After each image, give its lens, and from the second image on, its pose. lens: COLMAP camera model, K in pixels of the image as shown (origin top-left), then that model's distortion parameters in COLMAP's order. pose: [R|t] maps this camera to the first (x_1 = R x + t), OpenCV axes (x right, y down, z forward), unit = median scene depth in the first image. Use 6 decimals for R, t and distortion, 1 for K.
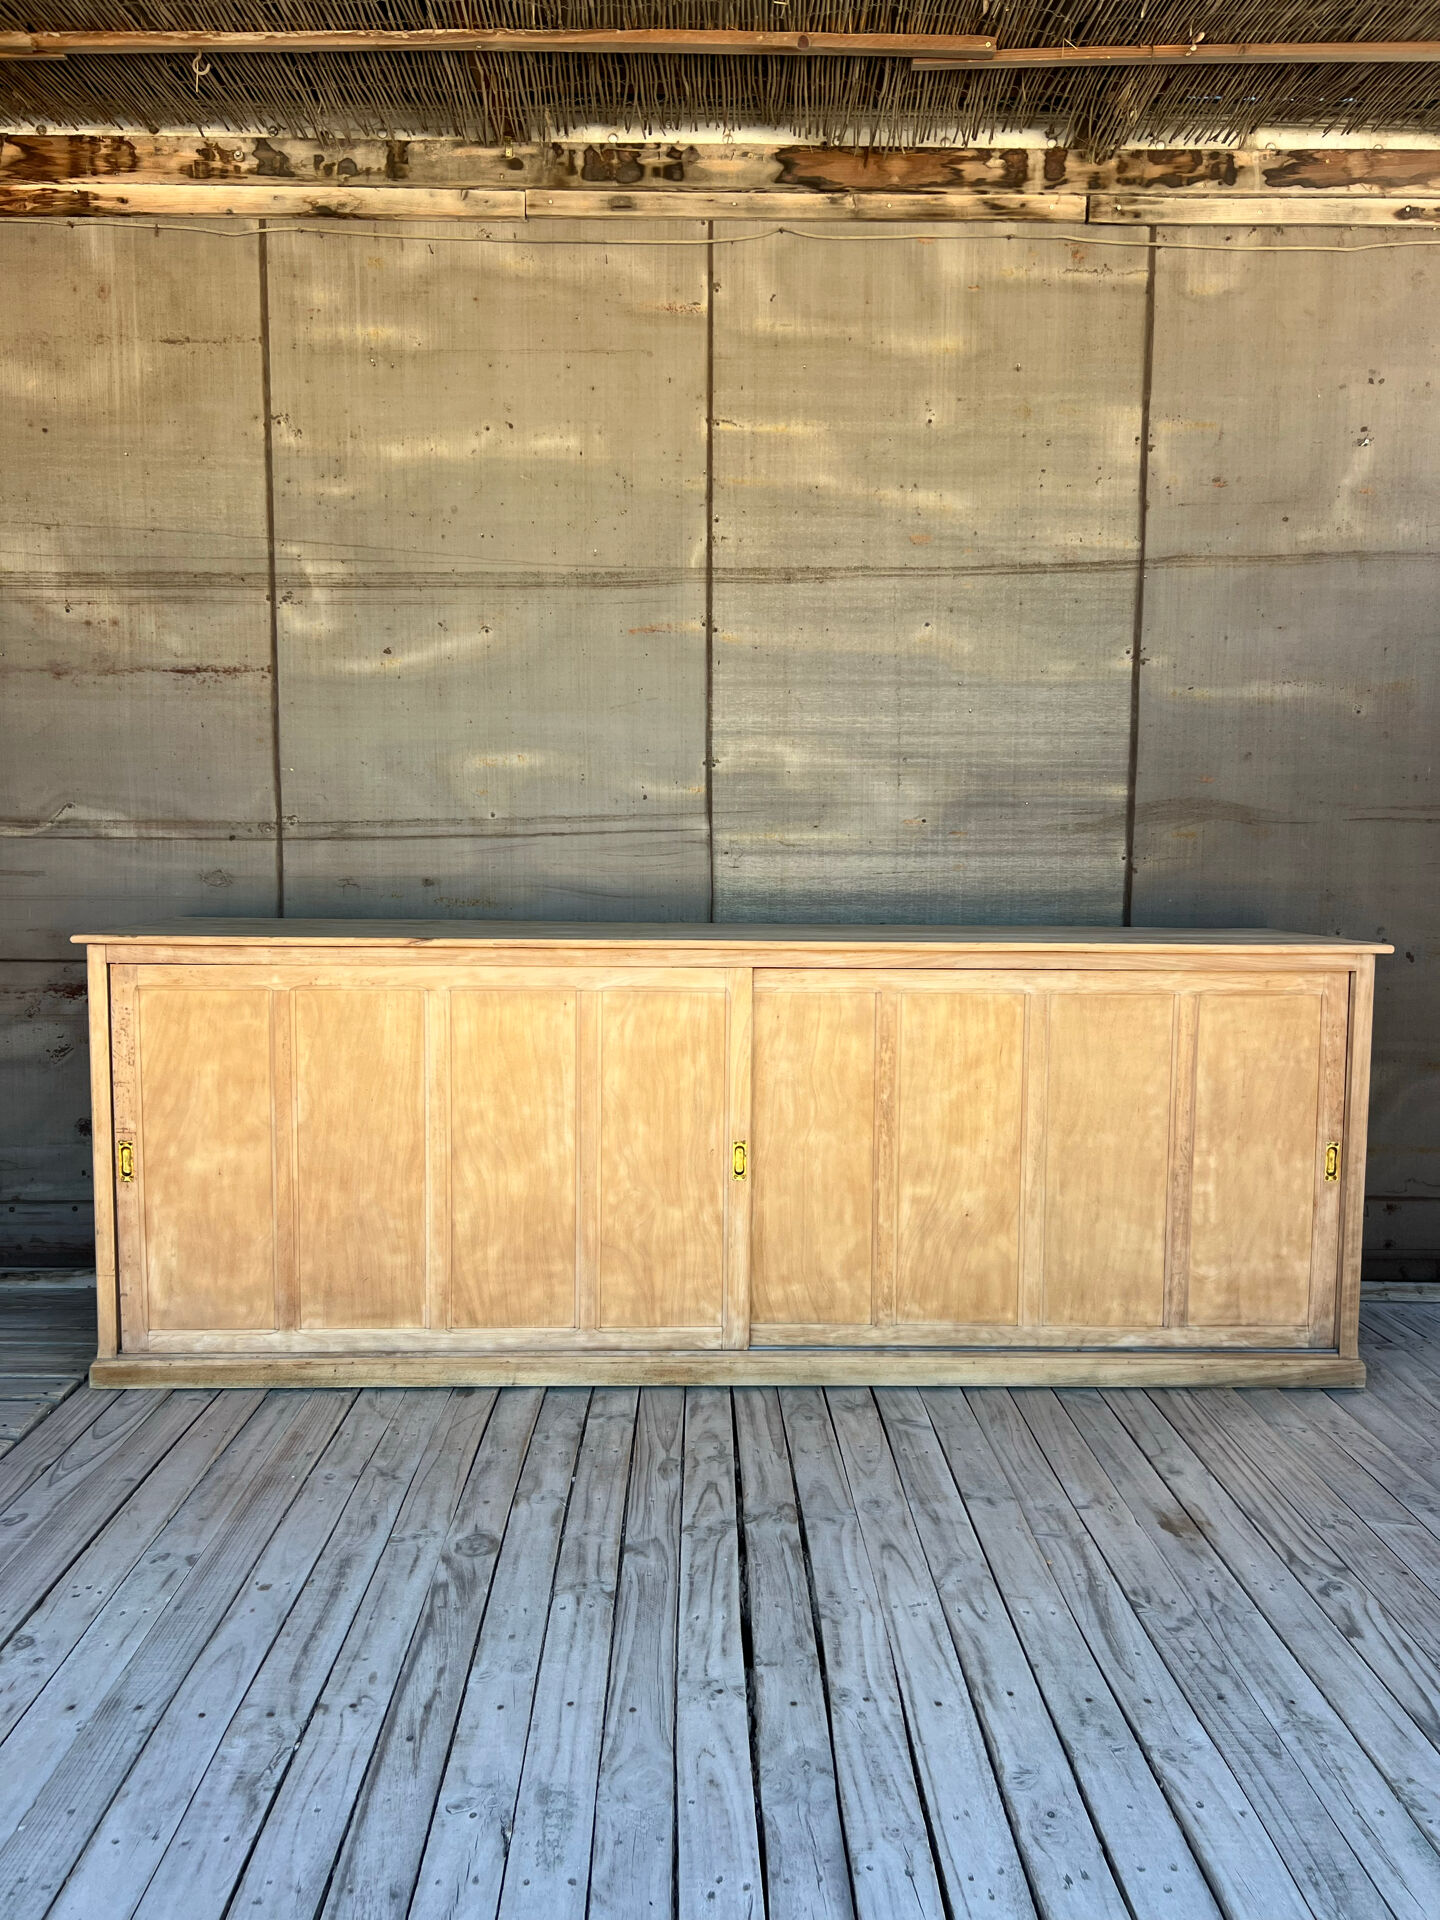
lens RADIAL K [[1439.8, 0, 716.6], [0, 1439.8, 979.0], [0, 0, 1]] dist [0.029452, -0.037500]
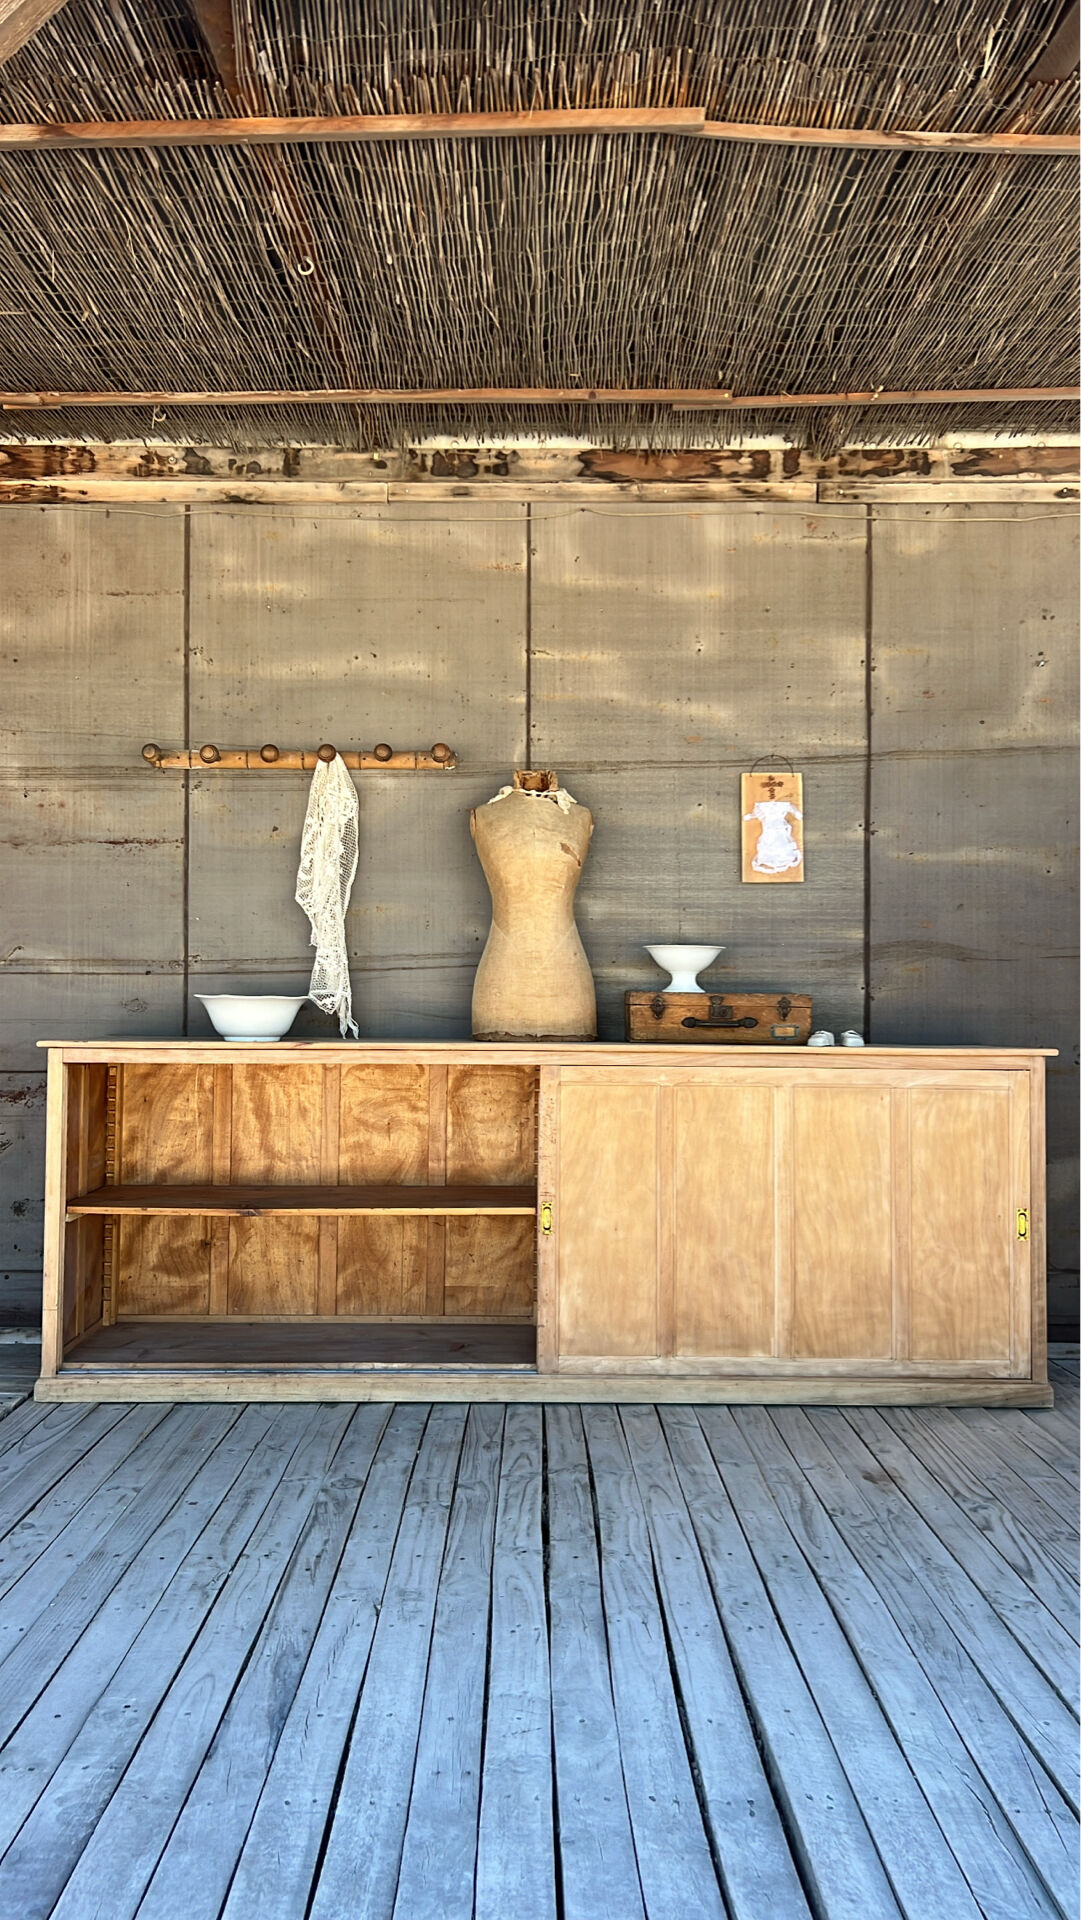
lens RADIAL K [[1512.9, 0, 538.5], [0, 1512.9, 974.6], [0, 0, 1]] dist [0.047365, -0.061801]
pose [[0.999926, -0.001728, -0.012049, 0.020340], [0.000268, 0.992754, -0.120168, 0.064344], [0.012169, 0.120156, 0.992680, -0.313075]]
